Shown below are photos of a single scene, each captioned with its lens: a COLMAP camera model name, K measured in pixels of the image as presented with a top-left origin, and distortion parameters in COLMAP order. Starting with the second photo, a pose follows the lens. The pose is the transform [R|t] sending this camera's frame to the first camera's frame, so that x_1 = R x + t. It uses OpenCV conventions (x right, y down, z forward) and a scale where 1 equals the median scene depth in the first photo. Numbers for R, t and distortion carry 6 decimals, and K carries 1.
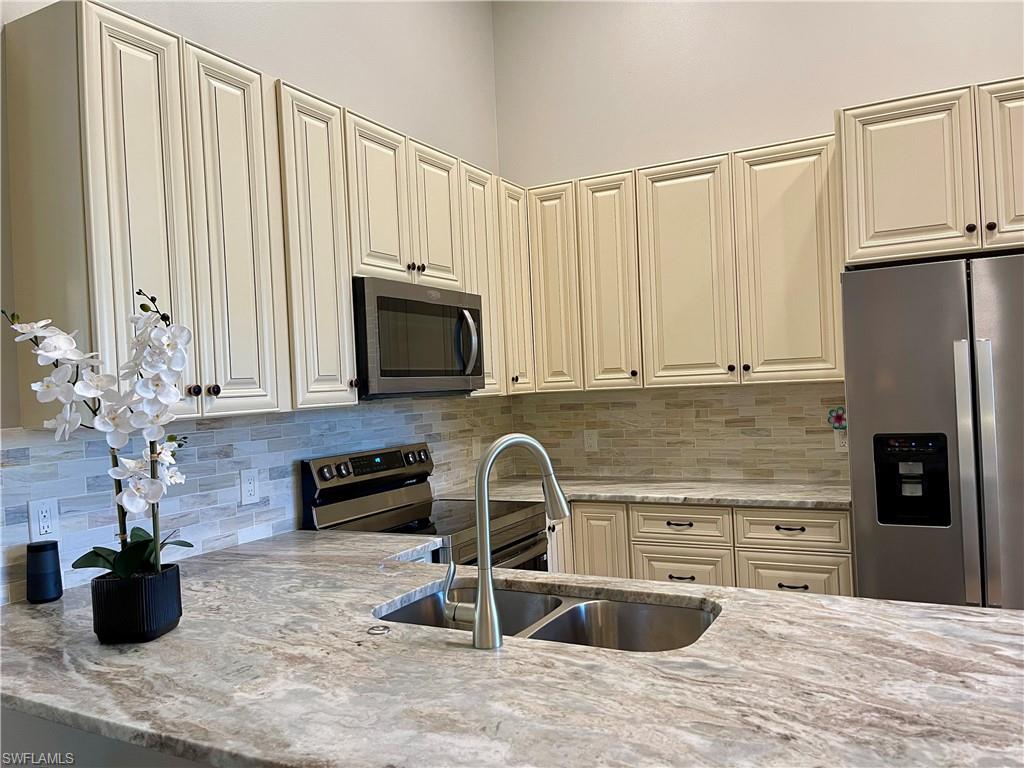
lens RADIAL K [[785.0, 0, 518.7], [0, 785.0, 386.1], [0, 0, 1]] dist [0.073819, -0.088260]
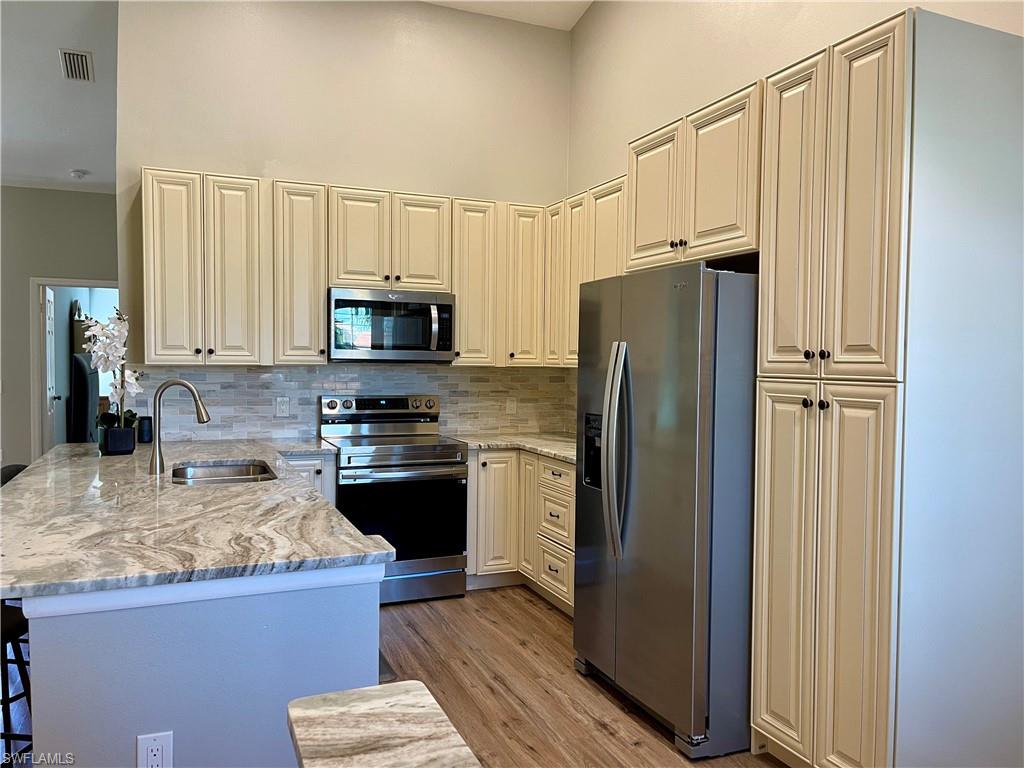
lens RADIAL K [[785.0, 0, 518.7], [0, 785.0, 386.1], [0, 0, 1]] dist [0.073819, -0.088260]
pose [[0.772886, 0.077462, -0.629799, 1.017627], [-0.048654, 0.996833, 0.062898, -0.048838], [0.632677, -0.017971, 0.774207, -0.028942]]
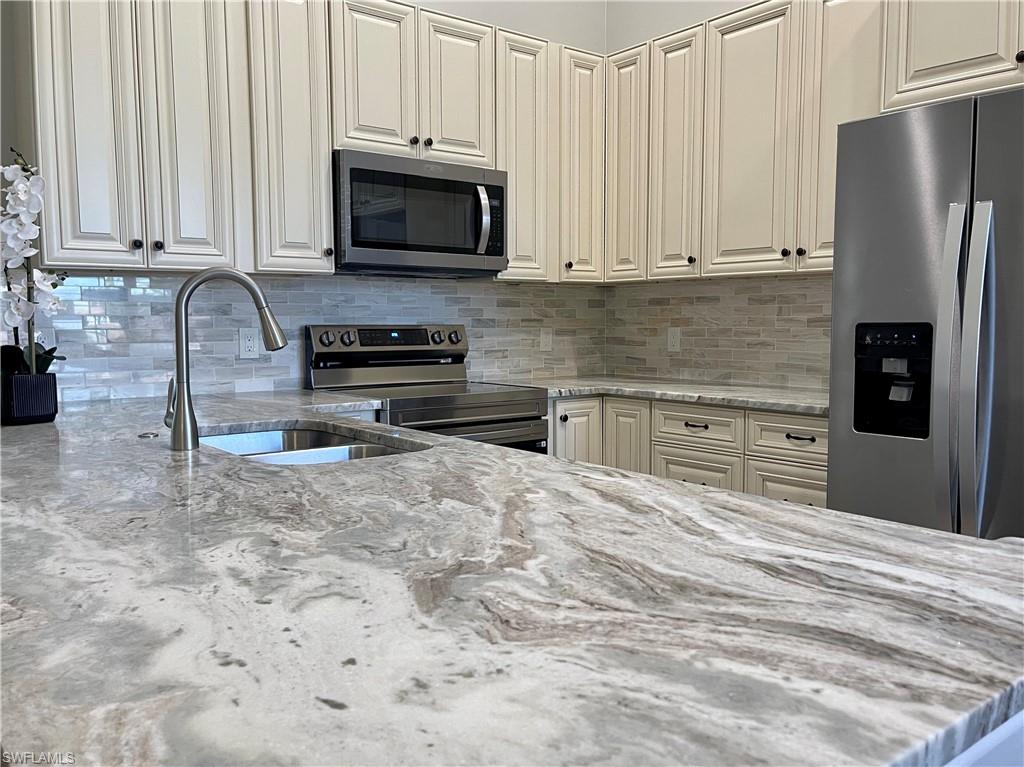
lens RADIAL K [[851.4, 0, 512.0], [0, 851.4, 383.5], [0, 0, 1]] dist [0.073217, -0.125539]
pose [[0.911117, 0.074186, -0.405417, 0.431451], [-0.039768, 0.994901, 0.092681, 0.048454], [0.410225, -0.068321, 0.909422, 0.035893]]
